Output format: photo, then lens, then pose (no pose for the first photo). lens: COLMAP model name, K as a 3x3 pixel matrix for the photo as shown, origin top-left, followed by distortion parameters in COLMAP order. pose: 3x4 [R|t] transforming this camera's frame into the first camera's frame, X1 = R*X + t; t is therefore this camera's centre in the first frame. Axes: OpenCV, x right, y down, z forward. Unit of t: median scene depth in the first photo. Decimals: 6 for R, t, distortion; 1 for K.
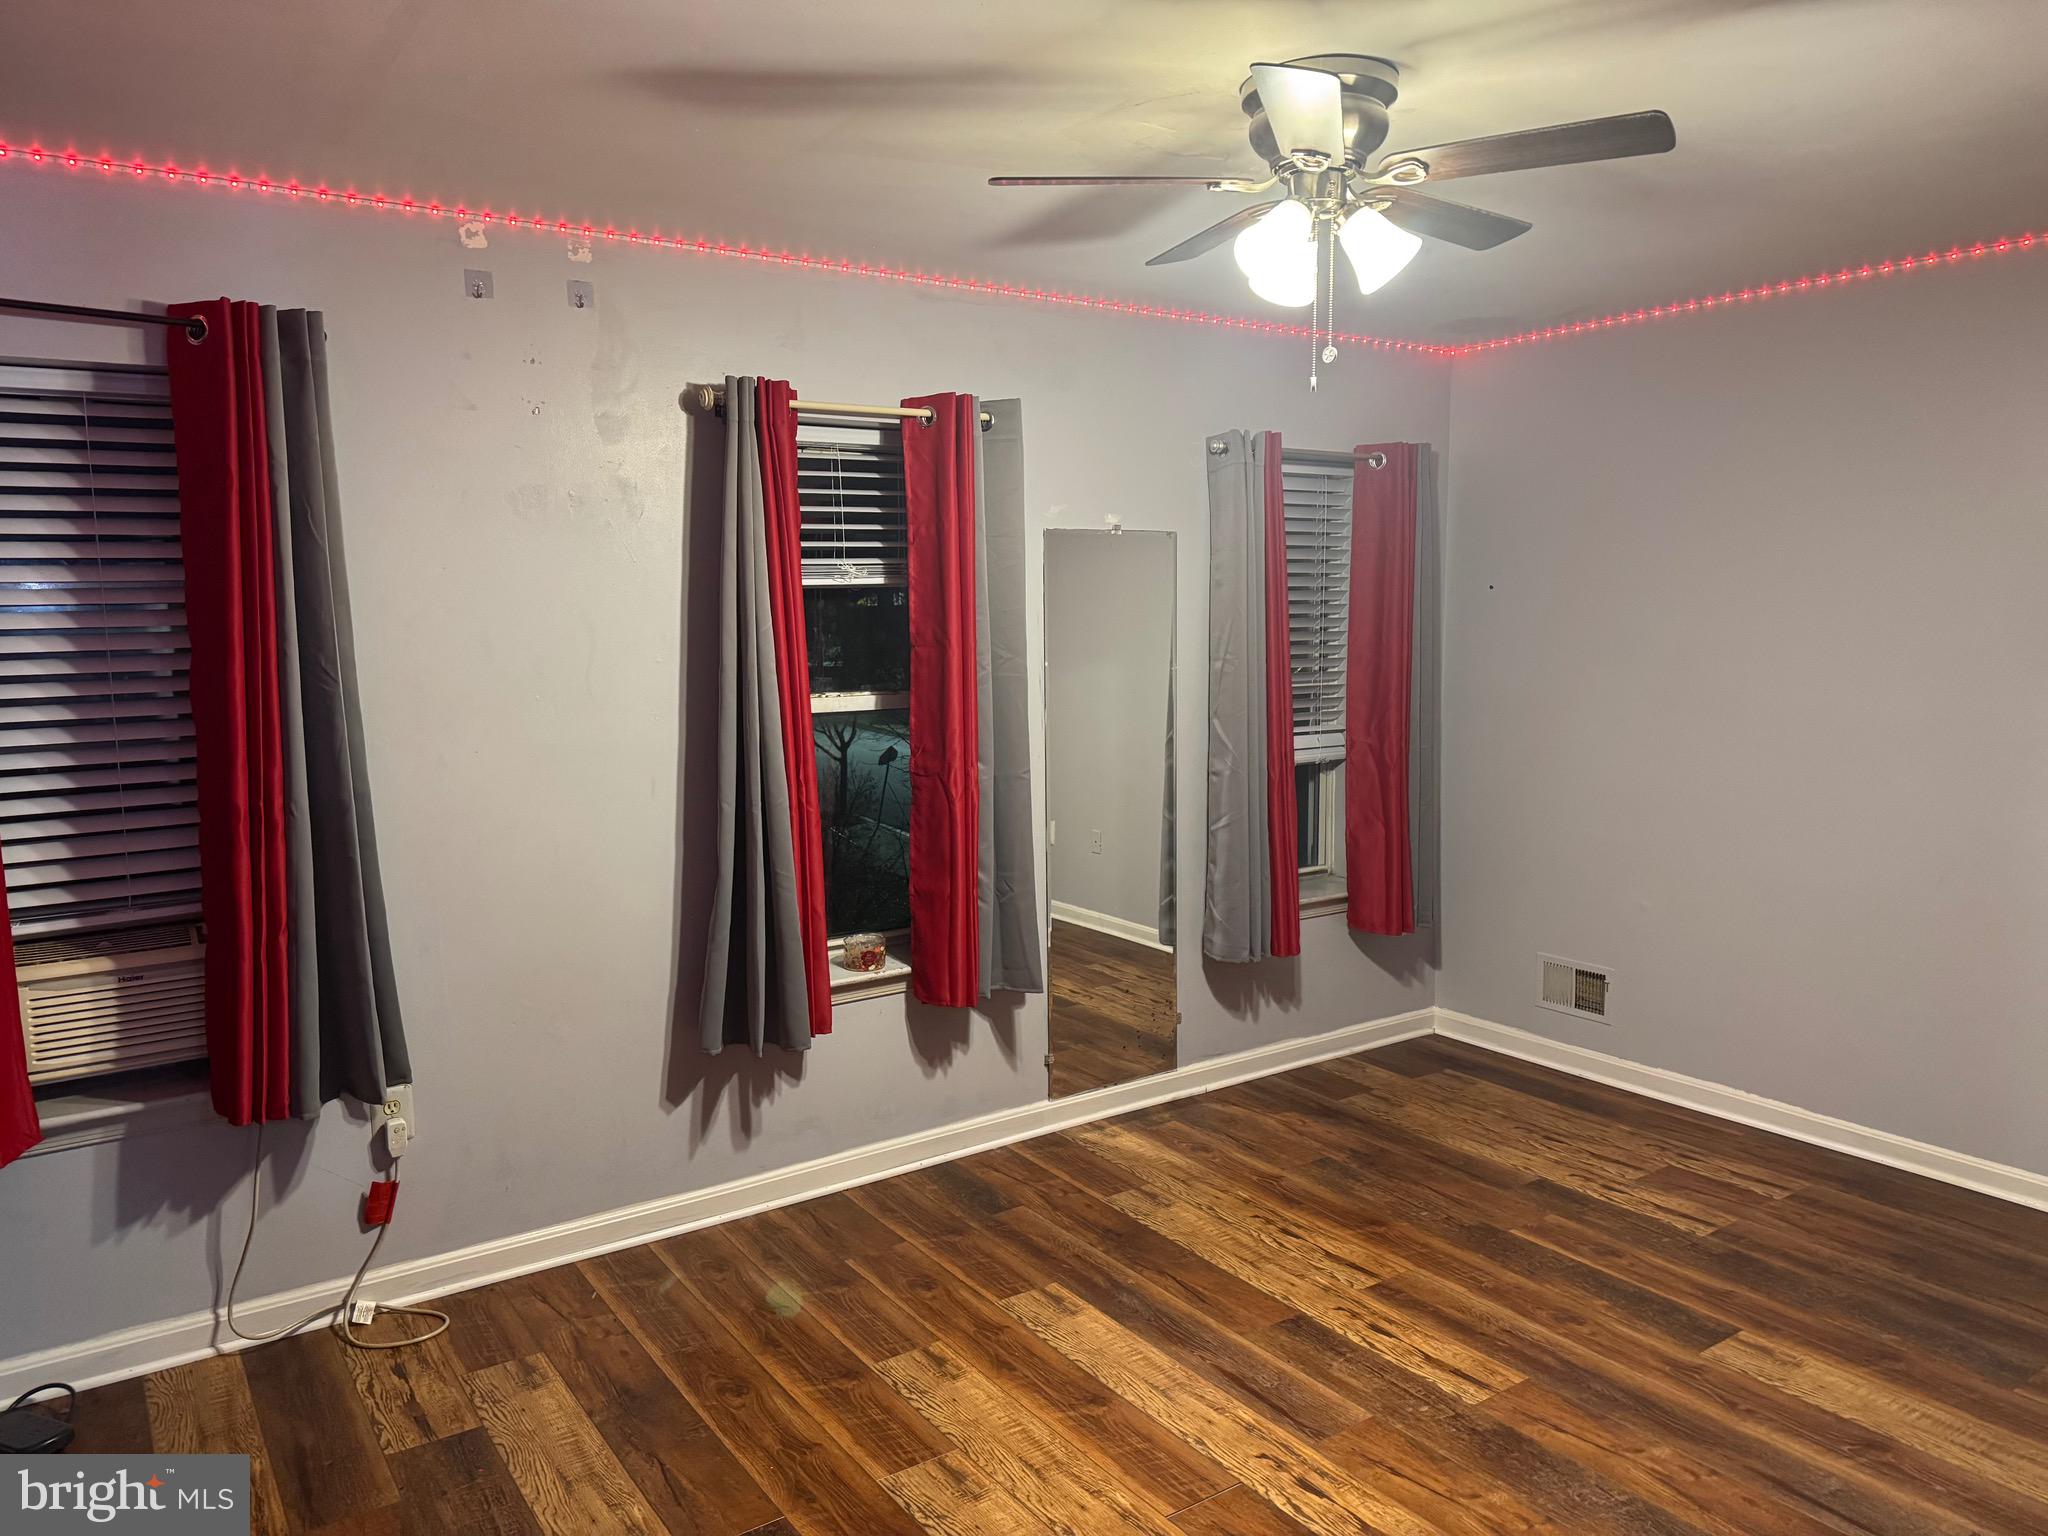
lens RADIAL K [[1435.2, 0, 1043.2], [0, 1435.2, 768.6], [0, 0, 1]] dist [0.076916, -0.107189]
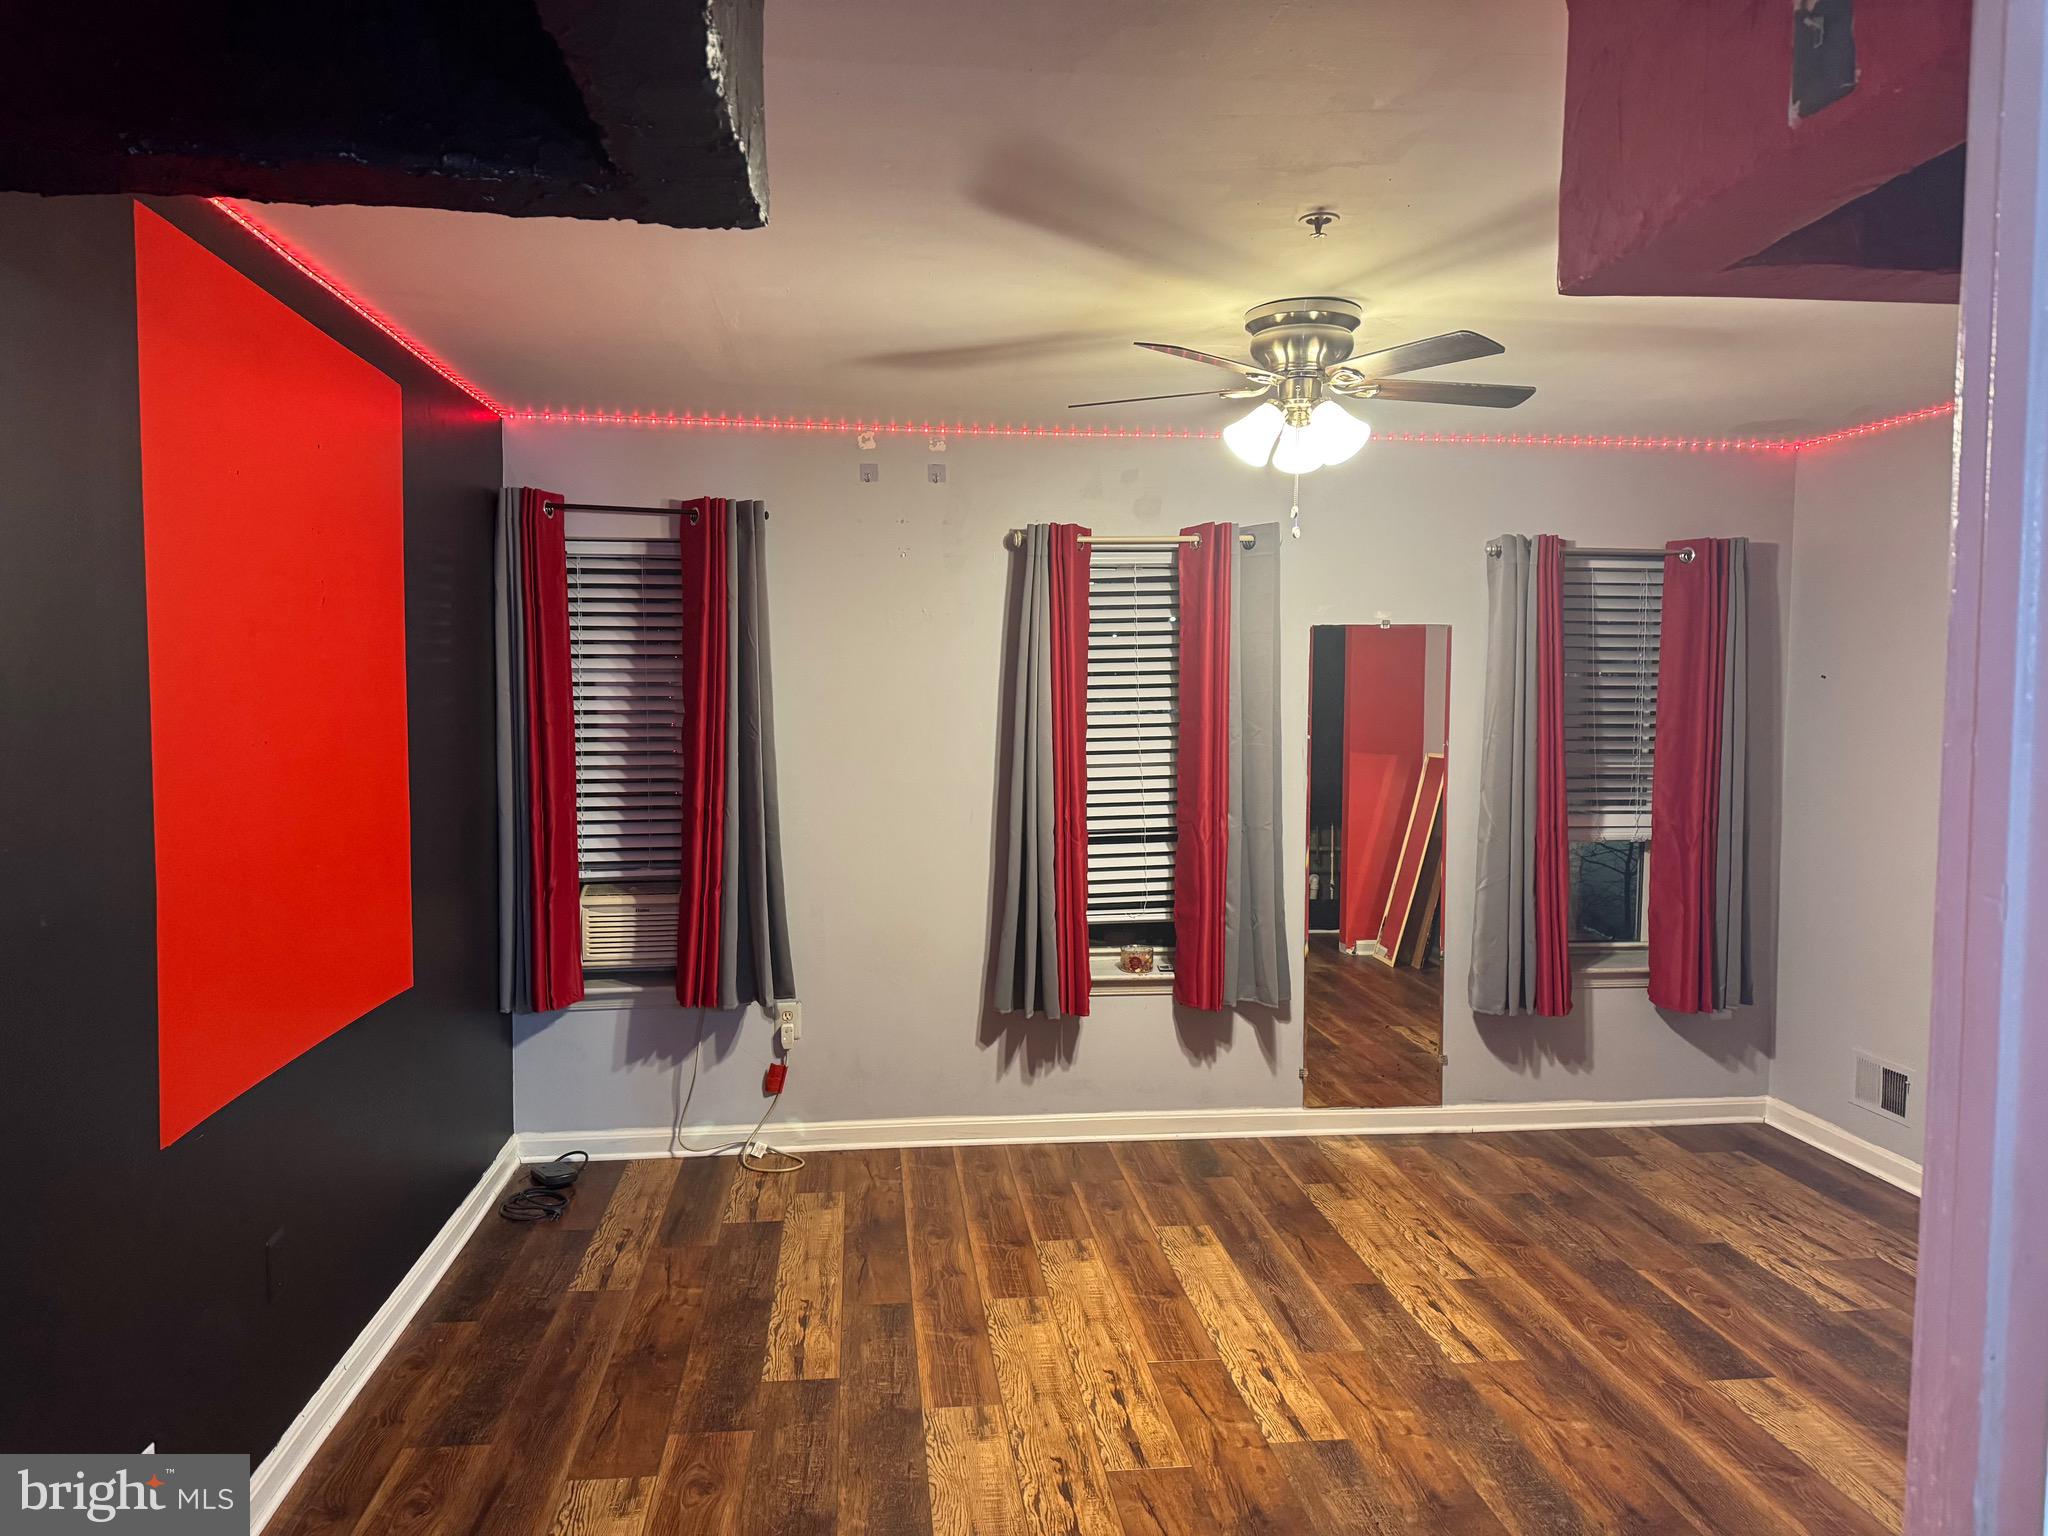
lens RADIAL K [[1423.6, 0, 1028.7], [0, 1423.6, 771.4], [0, 0, 1]] dist [0.119563, -0.172914]
pose [[0.885111, 0.042648, -0.463422, 0.452443], [-0.064717, 0.997396, -0.031817, 0.011233], [0.460859, 0.058153, 0.885566, -0.215135]]
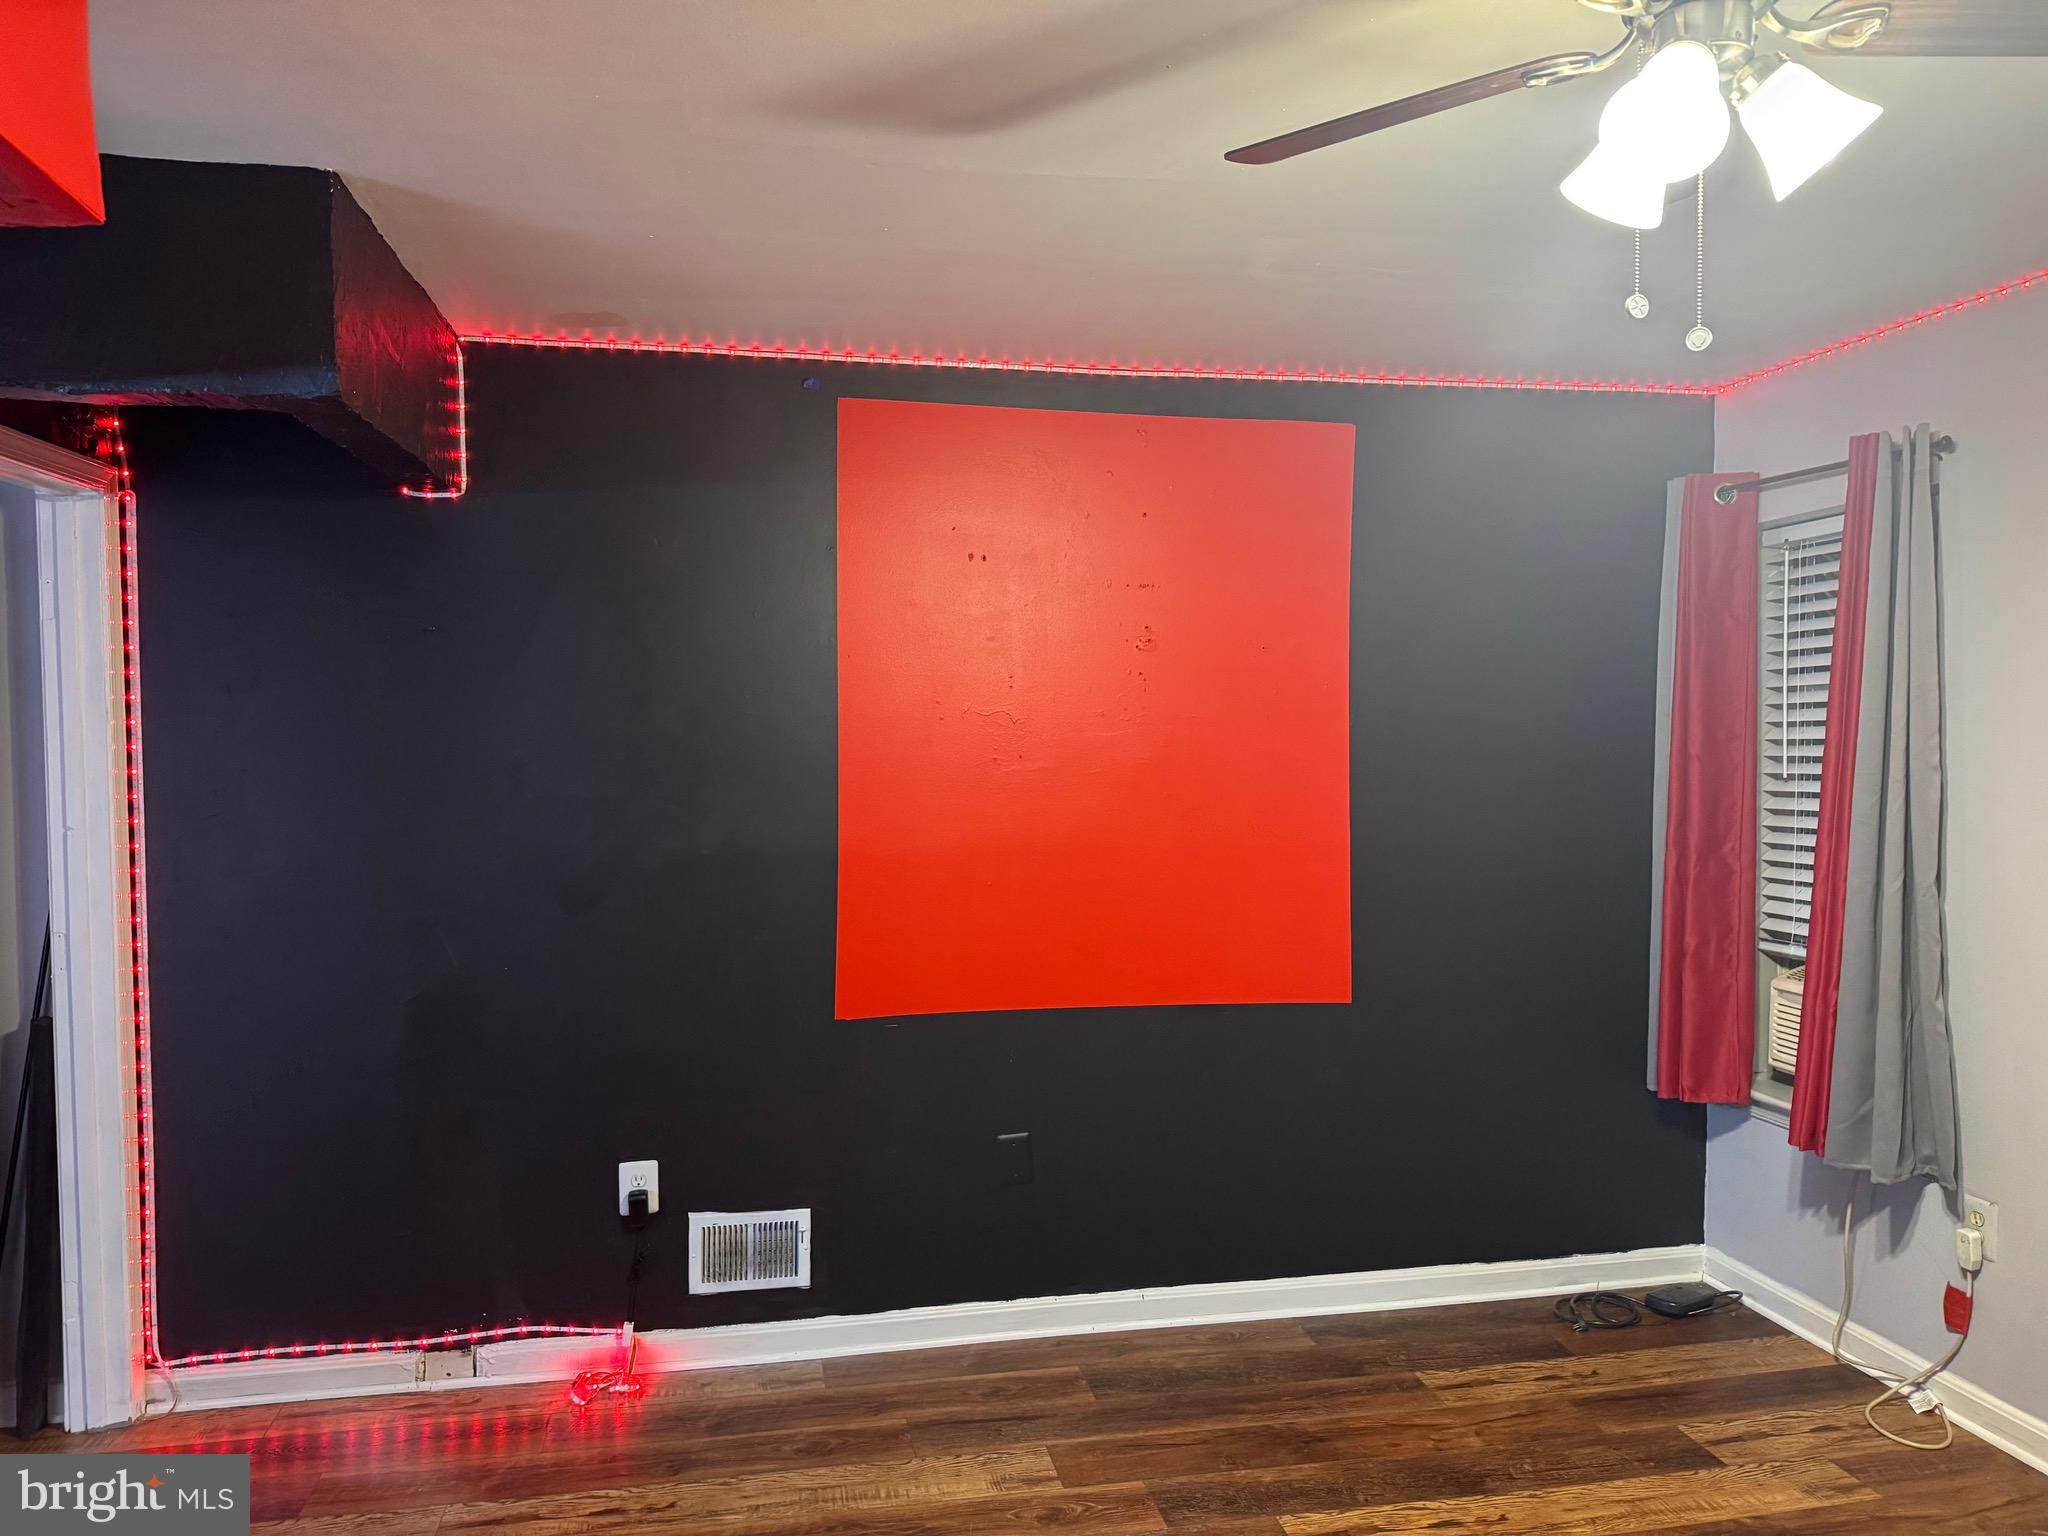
lens RADIAL K [[1496.0, 0, 1024.0], [0, 1496.0, 768.0], [0, 0, 1]] dist [-0.026956, -0.000668]
pose [[-0.381762, 0.051342, -0.922834, 0.688750], [-0.101119, 0.990142, 0.096918, -0.097607], [0.918713, 0.130316, -0.372807, 0.743898]]
